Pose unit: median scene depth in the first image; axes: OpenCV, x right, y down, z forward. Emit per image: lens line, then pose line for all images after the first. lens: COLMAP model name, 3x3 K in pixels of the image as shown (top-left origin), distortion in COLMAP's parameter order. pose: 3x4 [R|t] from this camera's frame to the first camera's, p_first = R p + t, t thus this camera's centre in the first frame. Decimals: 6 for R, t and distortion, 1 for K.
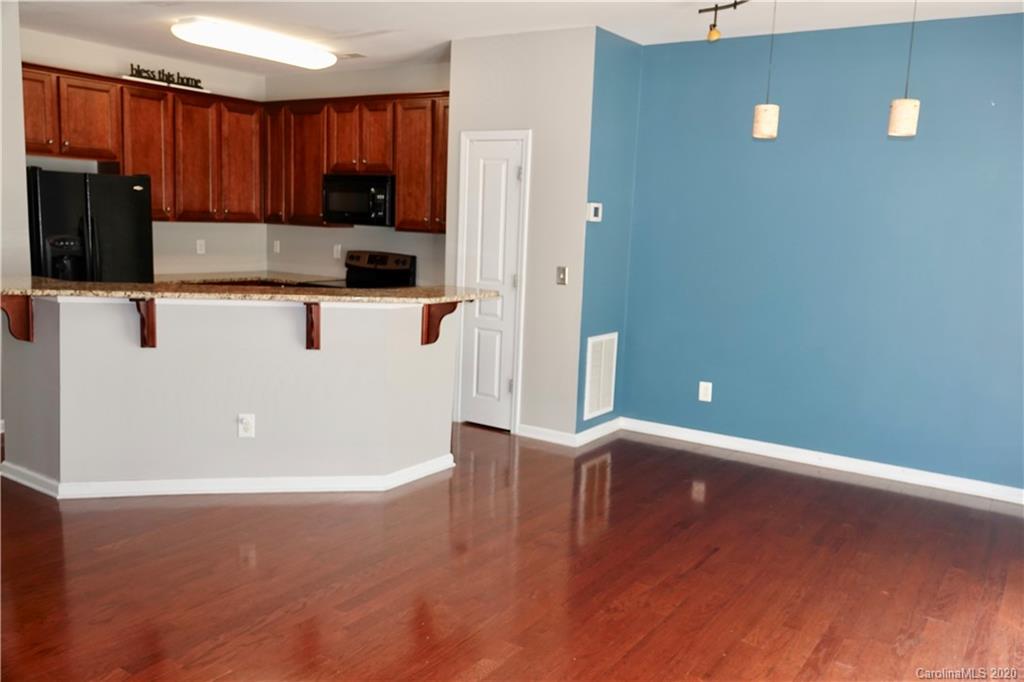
lens RADIAL K [[853.4, 0, 512.0], [0, 853.4, 341.0], [0, 0, 1]] dist [-0.002804, 0.000150]
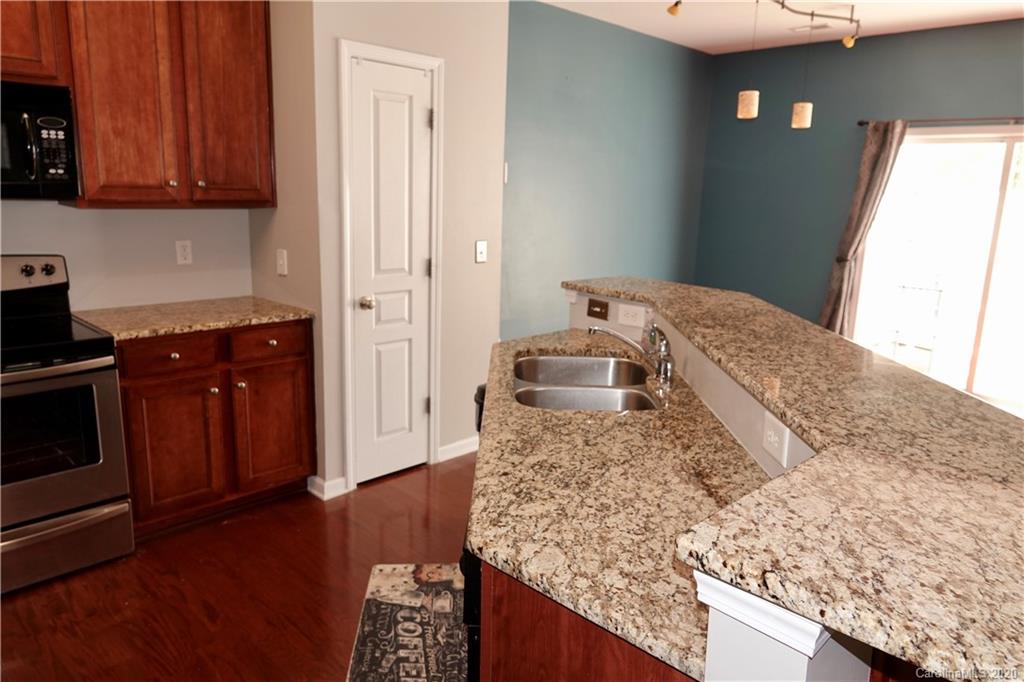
lens RADIAL K [[707.0, 0, 512.0], [0, 707.0, 341.0], [0, 0, 1]] dist [-0.004177, -0.000523]
pose [[0.186698, -0.237662, 0.953237, -0.563105], [0.121591, 0.968427, 0.217635, -0.128585], [-0.974864, 0.075273, 0.209701, 0.774579]]
